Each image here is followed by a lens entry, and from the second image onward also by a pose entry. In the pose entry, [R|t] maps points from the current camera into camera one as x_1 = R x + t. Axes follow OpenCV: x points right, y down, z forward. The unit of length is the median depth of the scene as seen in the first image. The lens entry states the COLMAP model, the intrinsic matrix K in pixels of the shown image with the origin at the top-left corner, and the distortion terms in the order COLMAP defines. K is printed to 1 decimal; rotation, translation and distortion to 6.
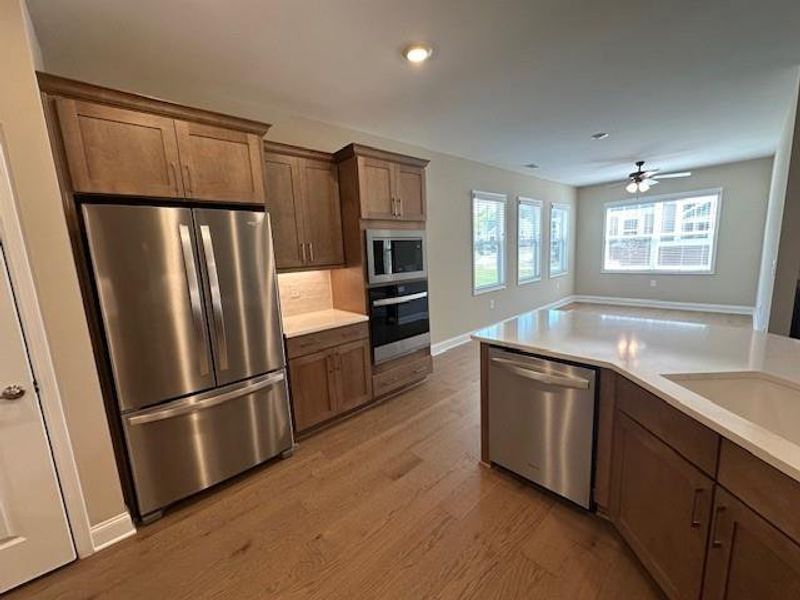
lens RADIAL K [[320.1, 0, 402.2], [0, 320.1, 299.4], [0, 0, 1]] dist [0.001350, -0.000043]
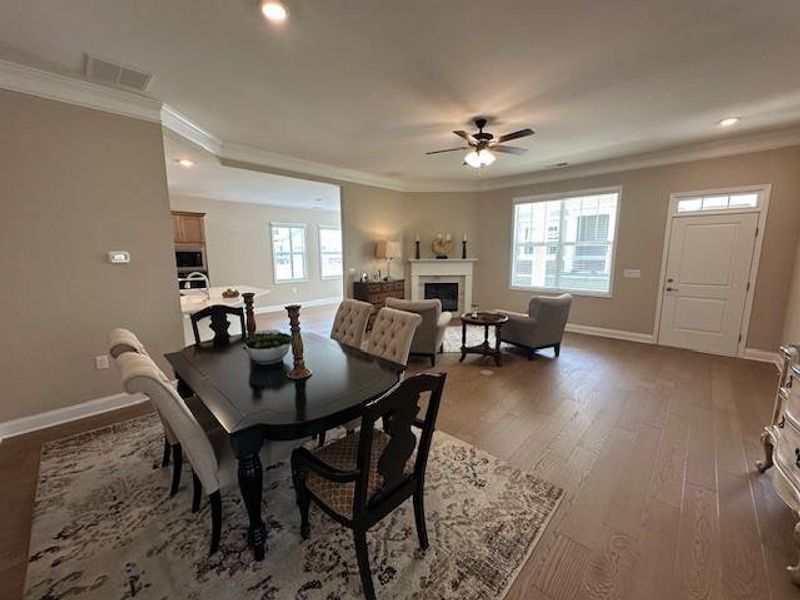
lens RADIAL K [[320.1, 0, 400.0], [0, 320.1, 301.6], [0, 0, 1]] dist [0.001350, -0.000043]
pose [[0.998178, 0.026428, 0.054246, 1.207538], [-0.026123, 0.999639, -0.006334, 0.110480], [-0.054394, 0.004905, 0.998508, -1.089472]]
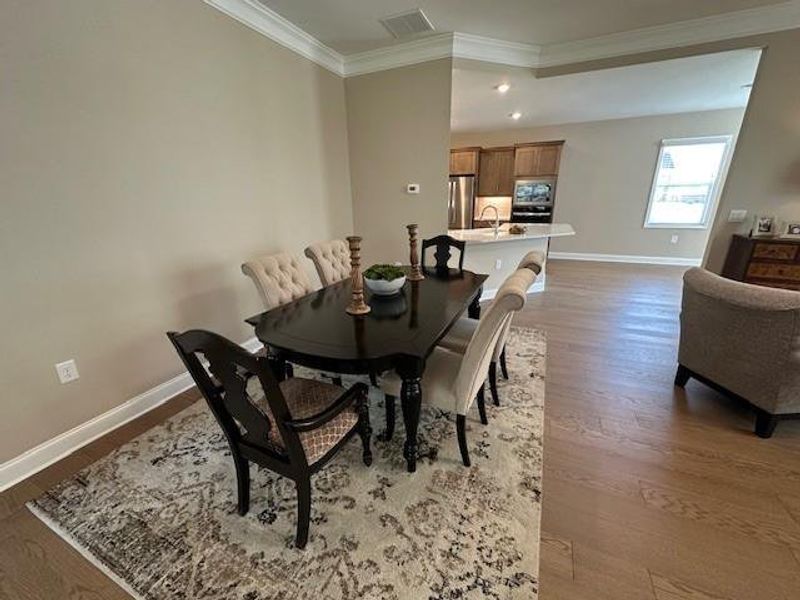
lens RADIAL K [[320.1, 0, 400.9], [0, 320.1, 299.4], [0, 0, 1]] dist [0.001350, -0.000043]
pose [[0.382313, 0.323444, -0.865576, 1.617413], [-0.144350, 0.946142, 0.289792, 0.042399], [0.912688, 0.014155, 0.408411, -0.615051]]
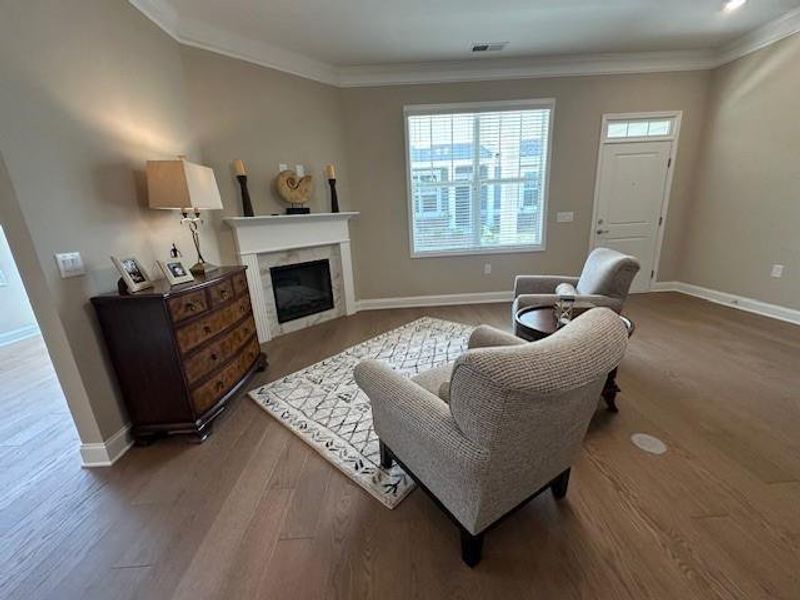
lens RADIAL K [[320.1, 0, 397.6], [0, 320.1, 299.7], [0, 0, 1]] dist [0.001350, -0.000043]
pose [[0.662929, -0.189448, 0.724317, 0.979307], [0.145654, 0.981605, 0.123433, -0.004325], [-0.734377, 0.023673, 0.678329, 0.112632]]
